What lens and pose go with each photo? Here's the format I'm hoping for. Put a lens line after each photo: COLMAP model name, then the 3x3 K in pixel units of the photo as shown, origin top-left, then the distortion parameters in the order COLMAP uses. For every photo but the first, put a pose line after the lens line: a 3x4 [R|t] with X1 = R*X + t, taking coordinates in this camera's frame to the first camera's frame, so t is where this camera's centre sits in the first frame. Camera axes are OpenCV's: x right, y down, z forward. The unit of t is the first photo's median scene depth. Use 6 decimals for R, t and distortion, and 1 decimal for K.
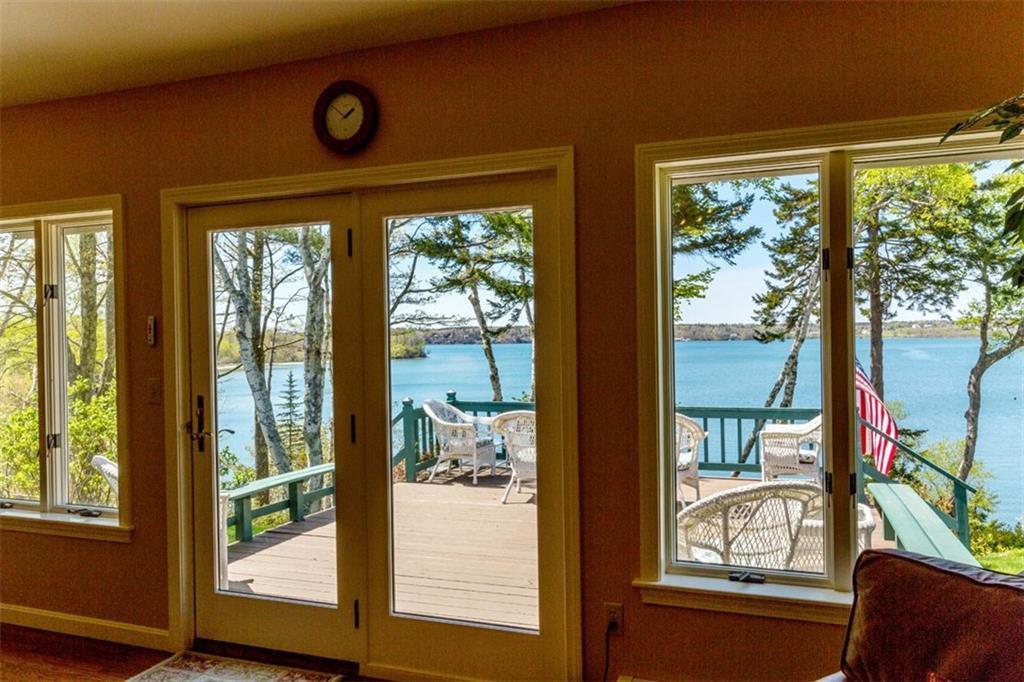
lens RADIAL K [[748.3, 0, 512.0], [0, 748.3, 341.0], [0, 0, 1]] dist [0.003878, 0.002836]
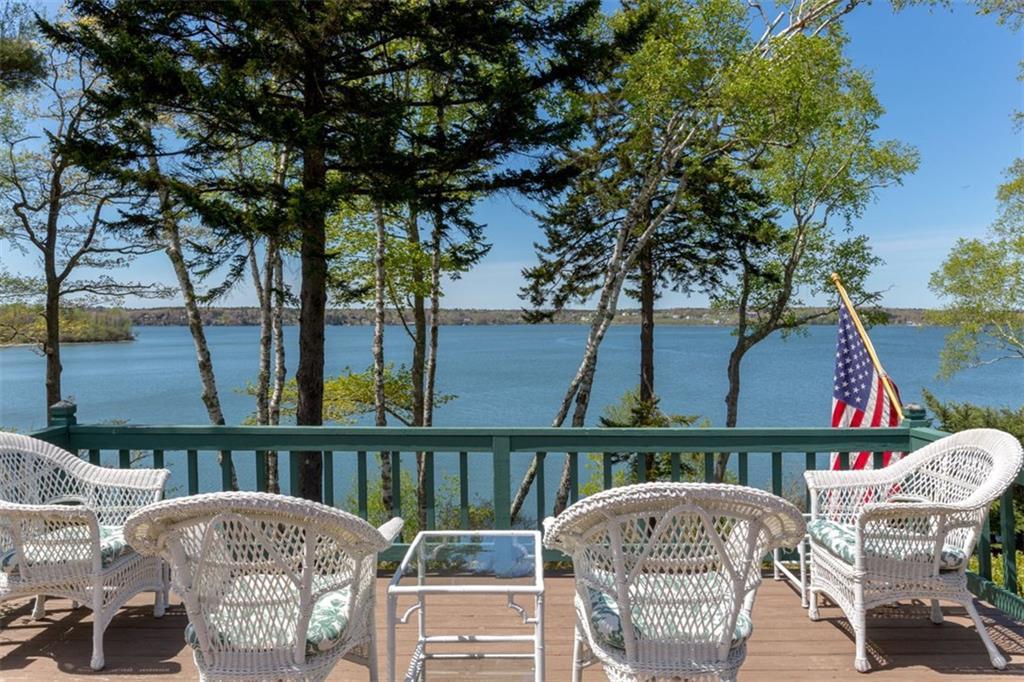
lens RADIAL K [[748.3, 0, 512.0], [0, 748.3, 341.0], [0, 0, 1]] dist [0.003878, 0.002836]
pose [[0.938671, 0.004134, 0.344790, 0.003212], [-0.011491, 0.999748, 0.019297, 0.006698], [-0.344623, -0.022075, 0.938481, 0.166780]]
